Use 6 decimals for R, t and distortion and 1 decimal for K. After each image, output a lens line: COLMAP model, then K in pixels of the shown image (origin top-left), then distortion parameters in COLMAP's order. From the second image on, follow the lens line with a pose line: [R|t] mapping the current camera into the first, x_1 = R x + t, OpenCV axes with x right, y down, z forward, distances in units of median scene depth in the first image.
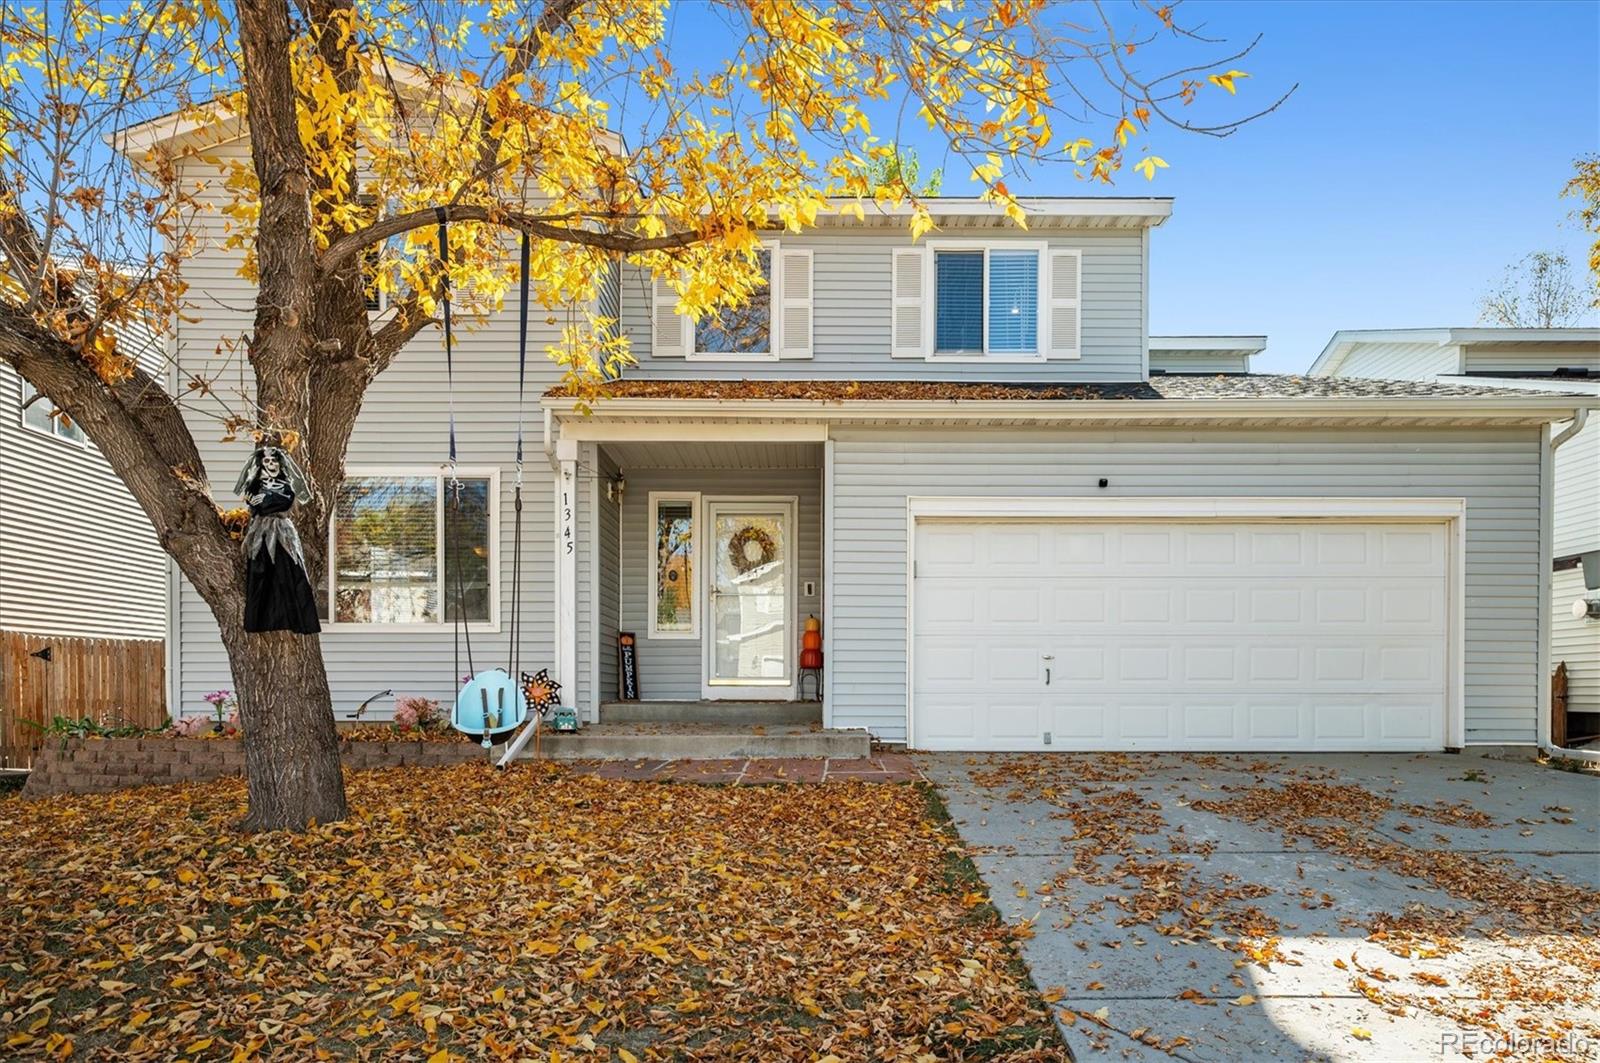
lens RADIAL K [[798.0, 0, 800.0], [0, 798.0, 565.7], [0, 0, 1]] dist [-0.001307, 0.000098]
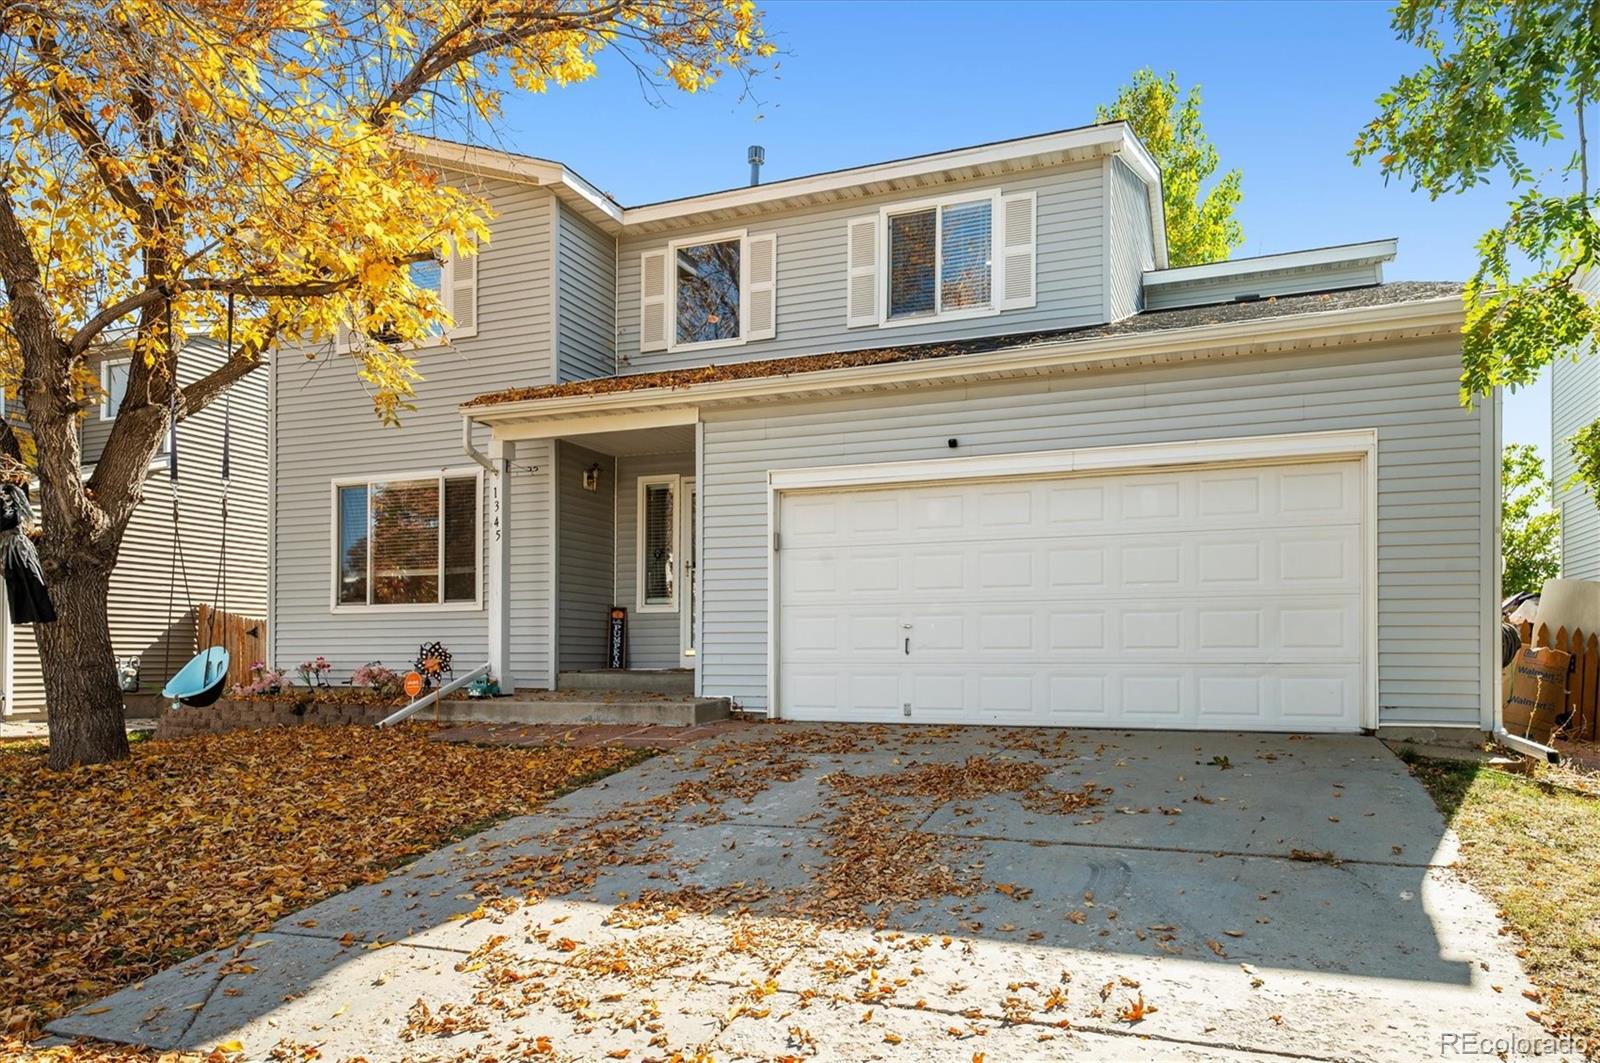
lens RADIAL K [[795.6, 0, 799.5], [0, 795.6, 519.4], [0, 0, 1]] dist [0.003919, -0.002277]
pose [[0.959591, -0.051078, -0.276725, 0.335149], [0.045984, 0.998633, -0.024870, 0.002296], [0.277617, 0.011140, 0.960627, 0.022239]]
